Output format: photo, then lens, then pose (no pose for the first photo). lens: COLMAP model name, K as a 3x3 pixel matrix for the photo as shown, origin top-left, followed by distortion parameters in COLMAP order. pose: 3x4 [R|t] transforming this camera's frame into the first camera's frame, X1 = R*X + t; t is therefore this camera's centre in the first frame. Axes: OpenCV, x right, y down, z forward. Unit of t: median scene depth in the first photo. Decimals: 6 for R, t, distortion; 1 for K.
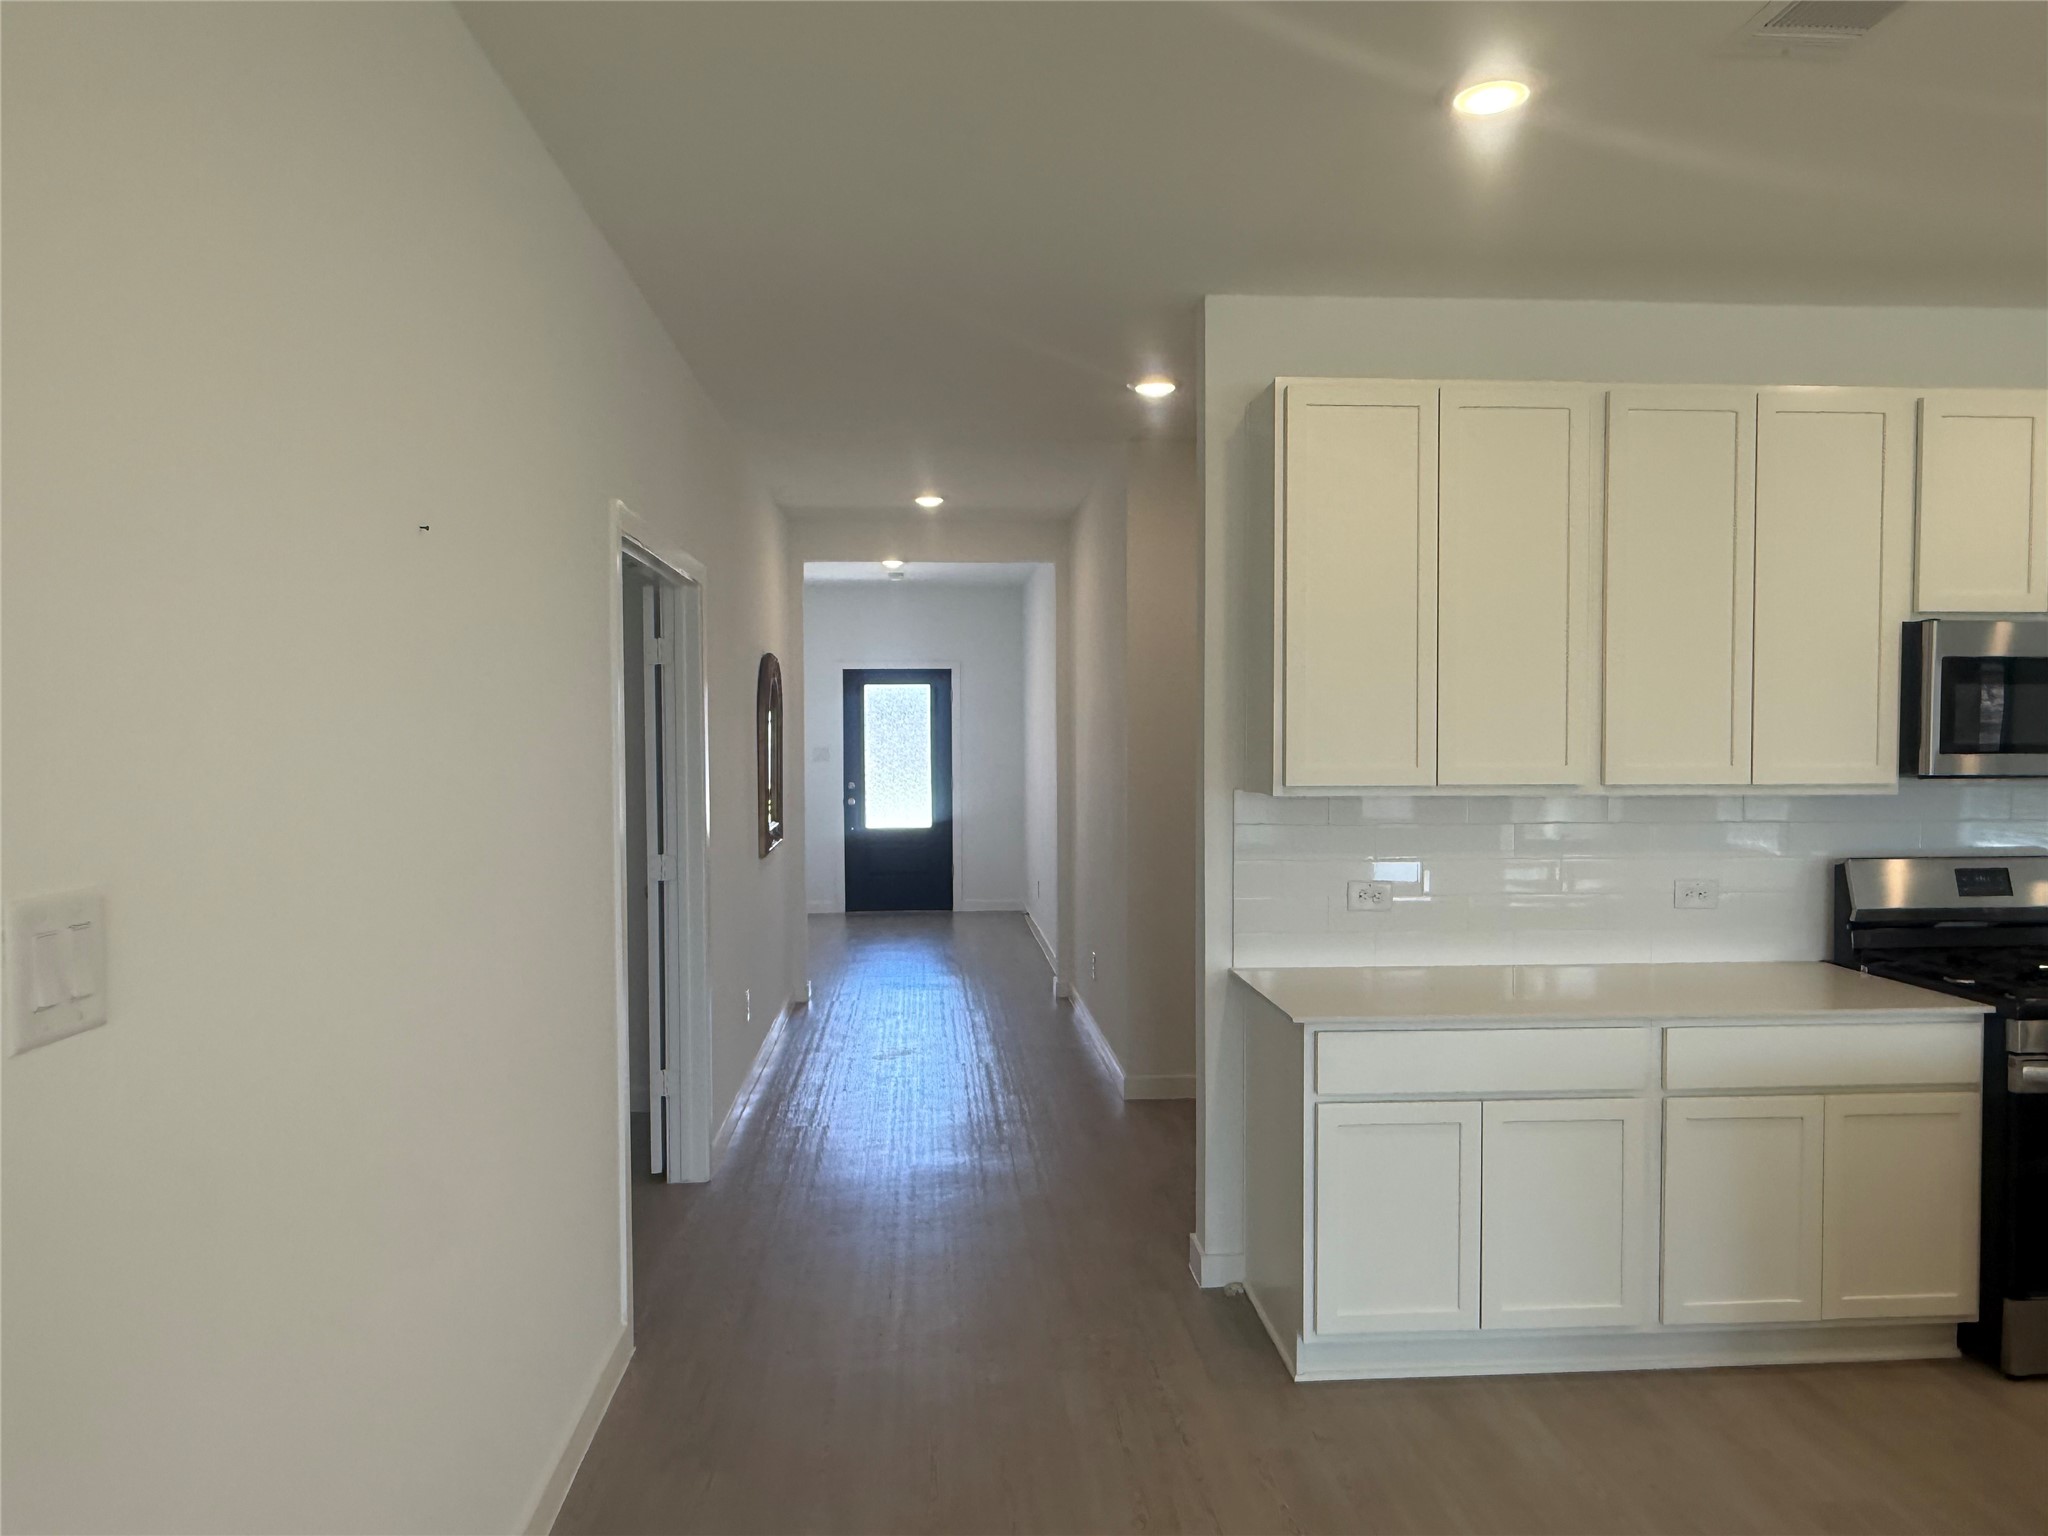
lens RADIAL K [[1310.5, 0, 1024.0], [0, 1310.5, 768.0], [0, 0, 1]] dist [0.000329, -0.000023]
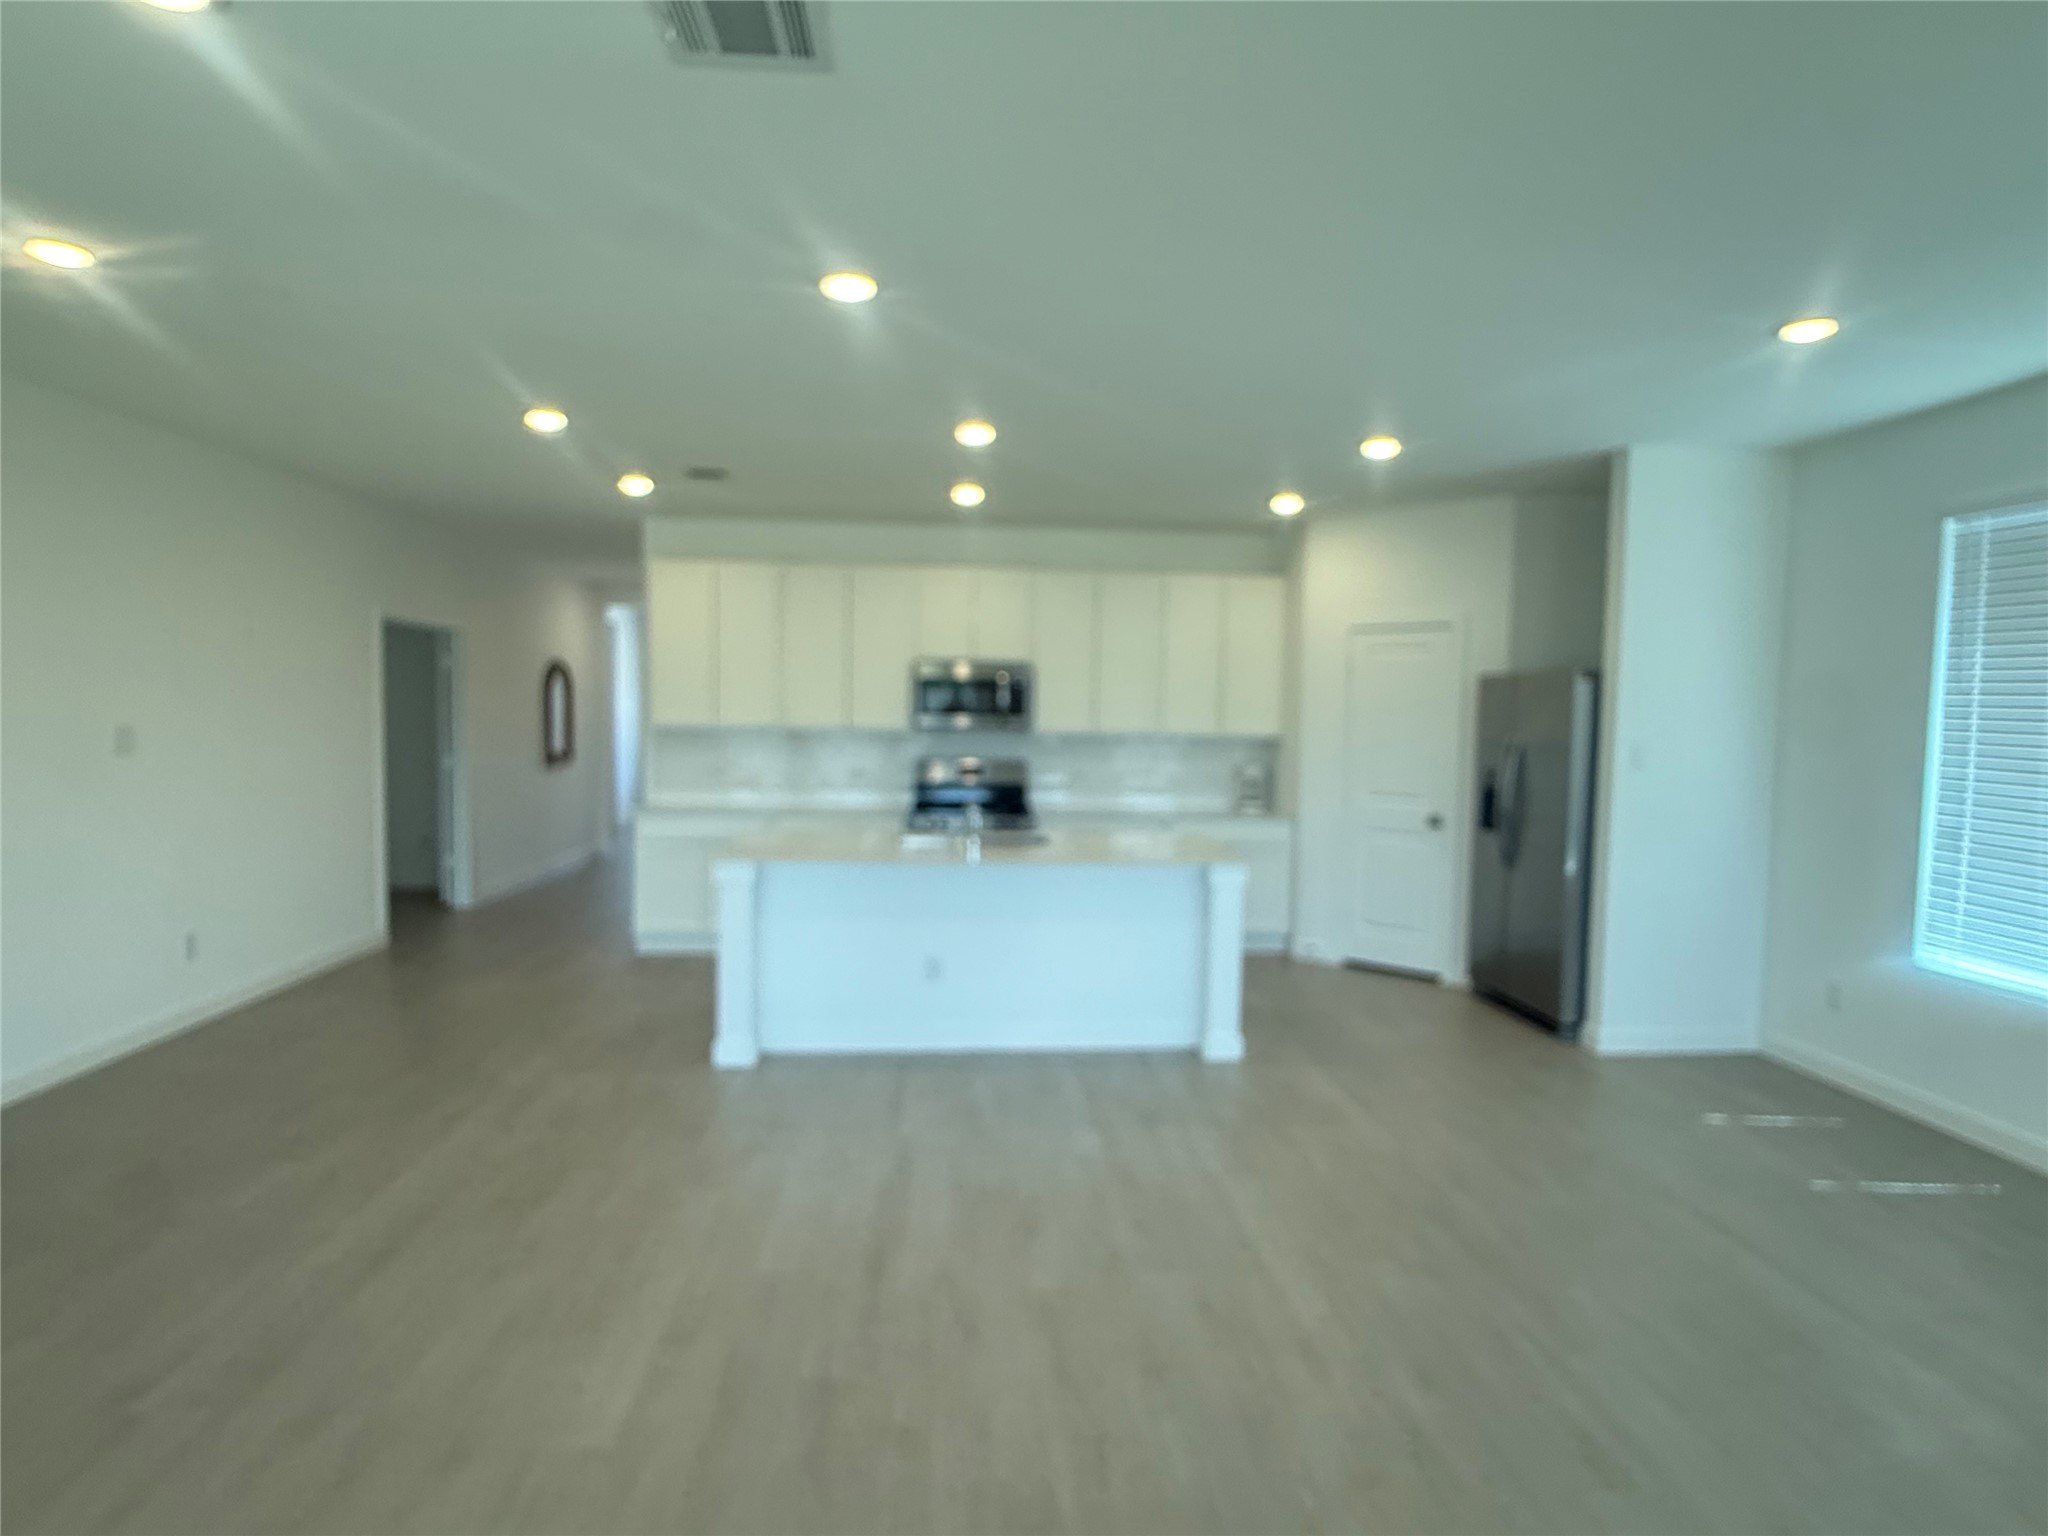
lens RADIAL K [[1084.7, 0, 1024.0], [0, 1084.7, 768.0], [0, 0, 1]] dist [0.003959, 0.000160]
pose [[0.999767, 0.020236, 0.007456, 0.776456], [-0.020372, 0.999617, 0.018737, 0.038879], [-0.007074, -0.018884, 0.999797, -0.936295]]
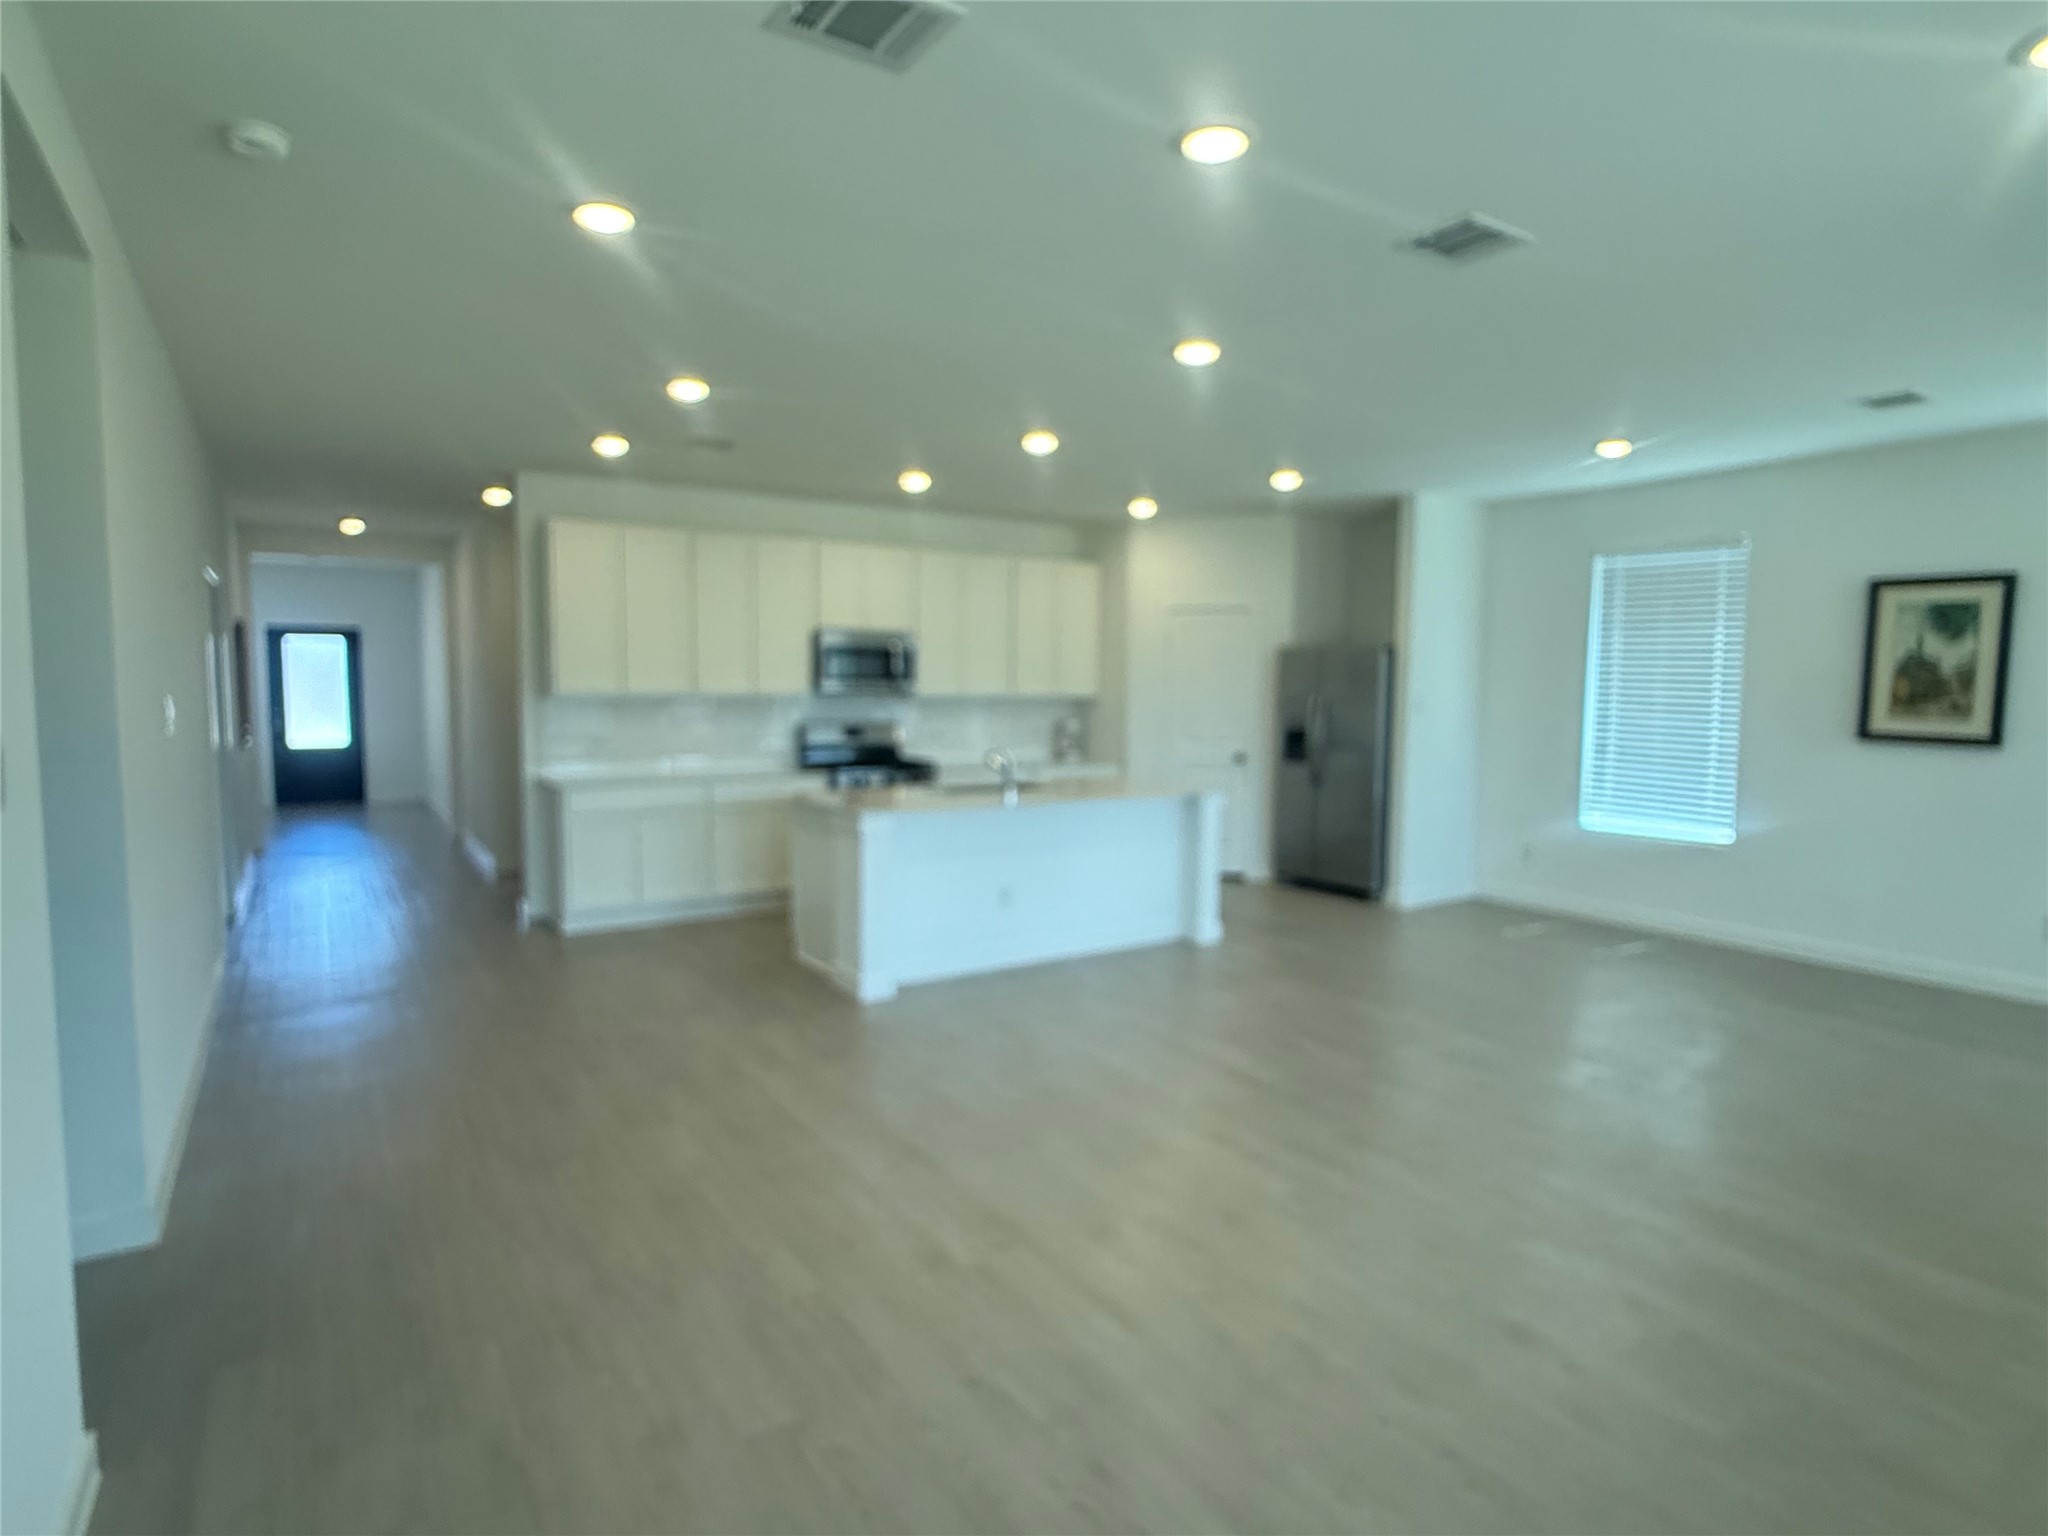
lens RADIAL K [[1084.7, 0, 1024.0], [0, 1084.7, 768.0], [0, 0, 1]] dist [0.003959, 0.000160]
pose [[0.873295, -0.028979, 0.486329, -0.014255], [0.003926, 0.998616, 0.052456, 0.042268], [-0.487176, -0.043900, 0.872200, -0.984302]]
